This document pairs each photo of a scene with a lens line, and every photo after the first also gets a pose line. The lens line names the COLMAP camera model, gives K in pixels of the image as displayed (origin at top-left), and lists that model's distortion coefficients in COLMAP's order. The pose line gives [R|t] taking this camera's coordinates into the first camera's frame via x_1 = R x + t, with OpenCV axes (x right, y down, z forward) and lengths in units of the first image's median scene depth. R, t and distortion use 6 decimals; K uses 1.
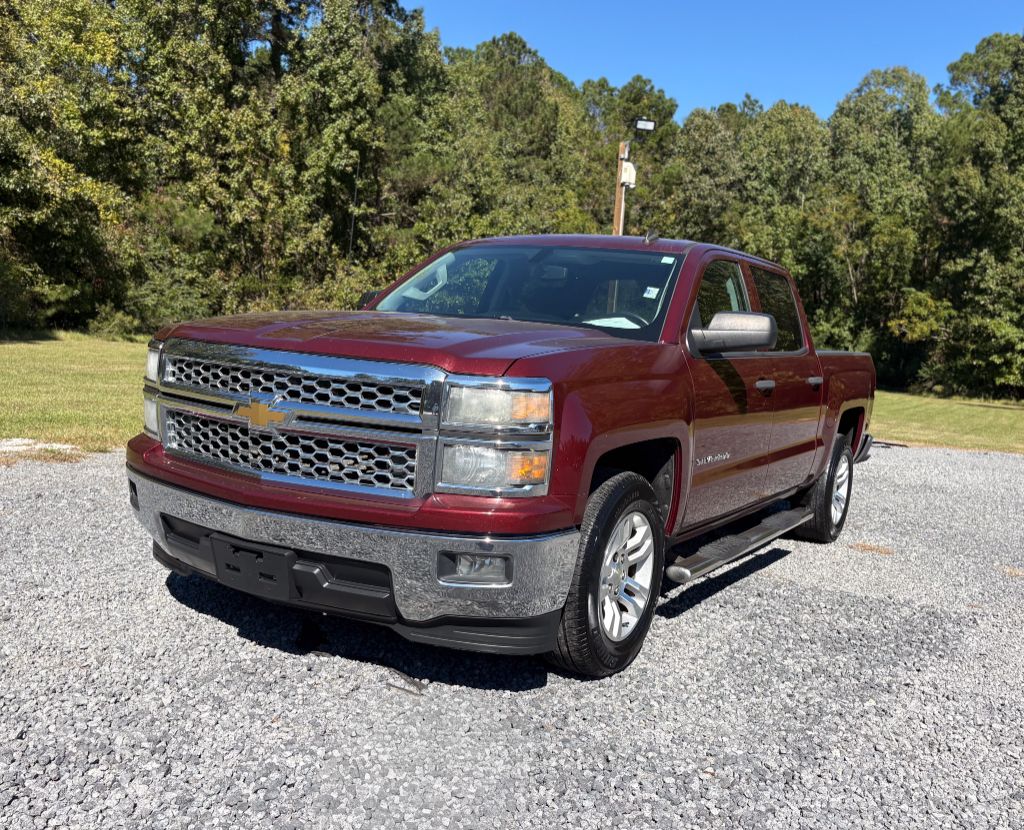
lens RADIAL K [[1012.9, 0, 512.0], [0, 1012.9, 415.0], [0, 0, 1]] dist [0.013367, 0.011432]
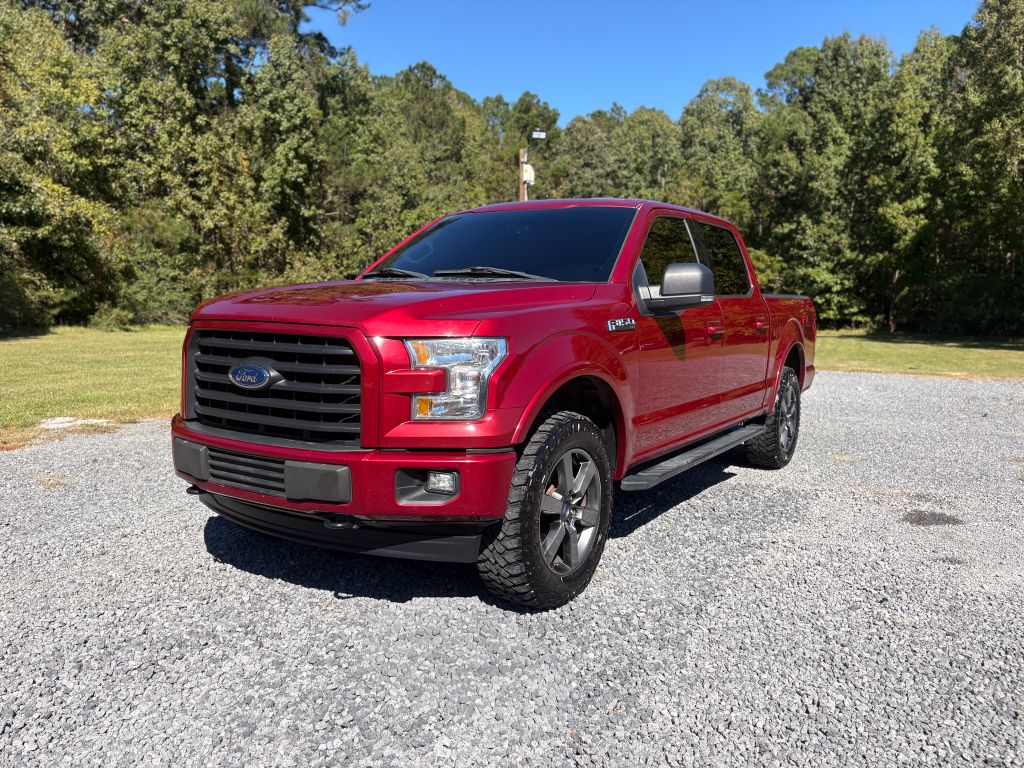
lens RADIAL K [[818.6, 0, 508.5], [0, 818.6, 357.0], [0, 0, 1]] dist [0.004861, -0.000114]
pose [[0.994380, -0.071211, 0.078336, -0.001972], [0.072166, 0.997348, -0.009422, -0.000180], [-0.077457, 0.015022, 0.996882, -0.004469]]
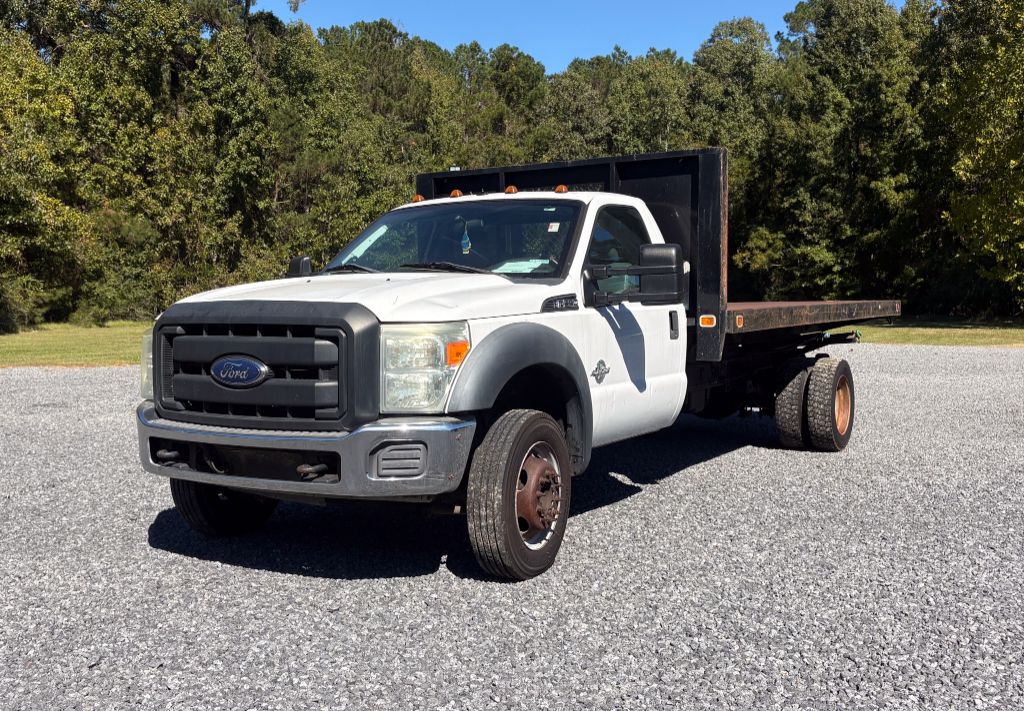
lens RADIAL K [[1190.0, 0, 512.0], [0, 1190.0, 355.5], [0, 0, 1]] dist [0.185452, -0.982715]
pose [[0.993786, -0.090065, 0.065402, 0.034540], [0.091595, 0.995579, -0.020787, 0.035355], [-0.063240, 0.026649, 0.997642, -0.455330]]
